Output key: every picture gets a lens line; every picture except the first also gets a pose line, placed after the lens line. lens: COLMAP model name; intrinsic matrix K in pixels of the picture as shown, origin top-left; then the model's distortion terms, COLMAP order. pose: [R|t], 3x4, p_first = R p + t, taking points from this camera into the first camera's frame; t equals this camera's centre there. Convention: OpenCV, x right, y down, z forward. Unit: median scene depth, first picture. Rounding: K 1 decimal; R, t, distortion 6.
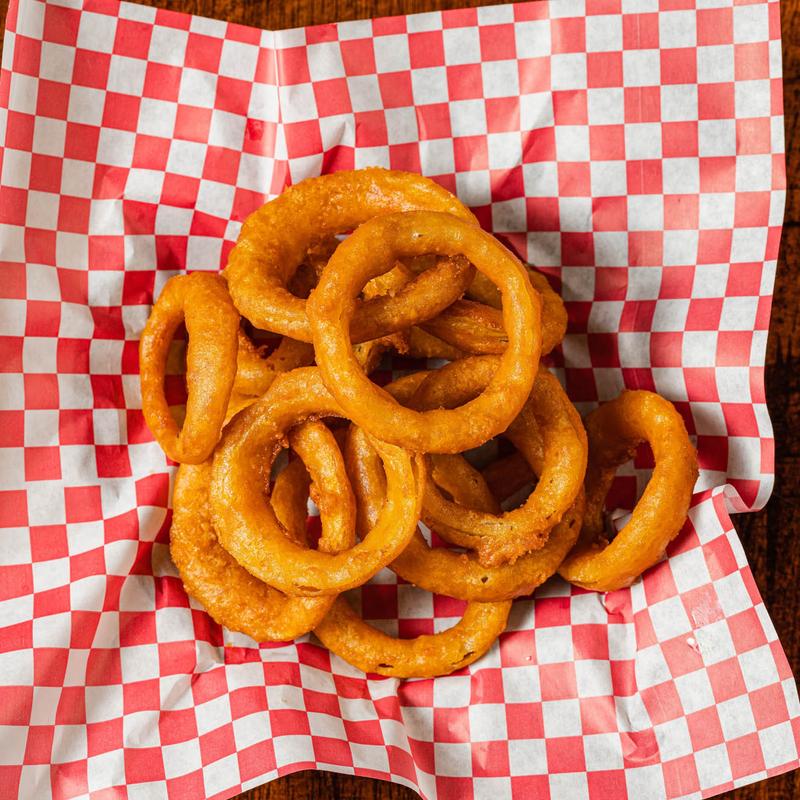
lens RADIAL K [[1809.4, 0, 400.0], [0, 1809.4, 400.0], [0, 0, 1]] dist [0.040358, -0.031506]
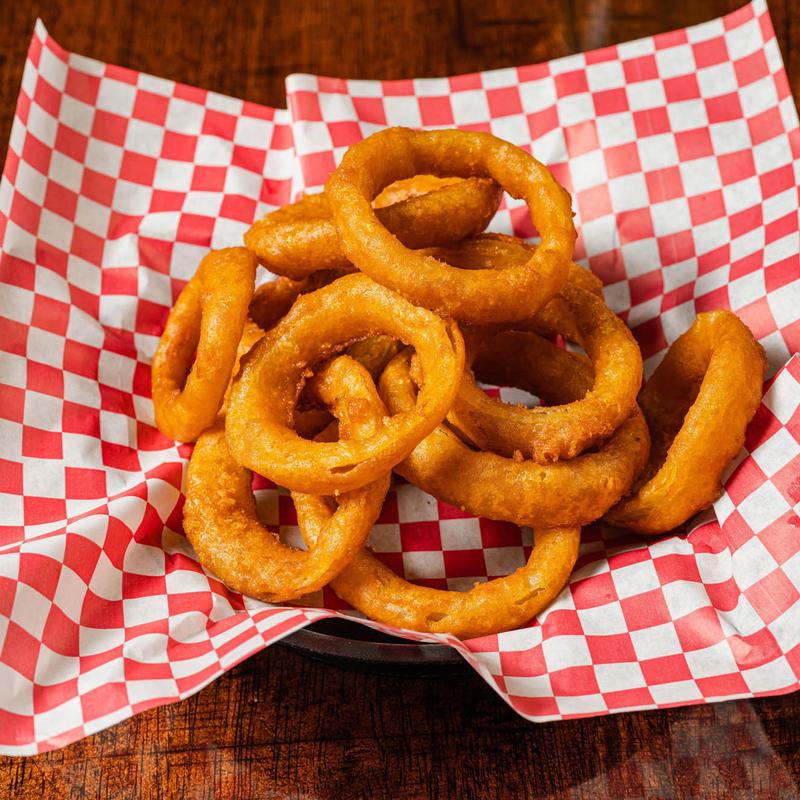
lens RADIAL K [[1809.4, 0, 400.0], [0, 1809.4, 400.0], [0, 0, 1]] dist [0.040358, -0.031506]
pose [[0.997453, -0.071269, 0.002923, -0.020761], [0.060299, 0.820613, -0.568294, 0.537657], [0.038103, 0.567023, 0.822820, 0.251346]]
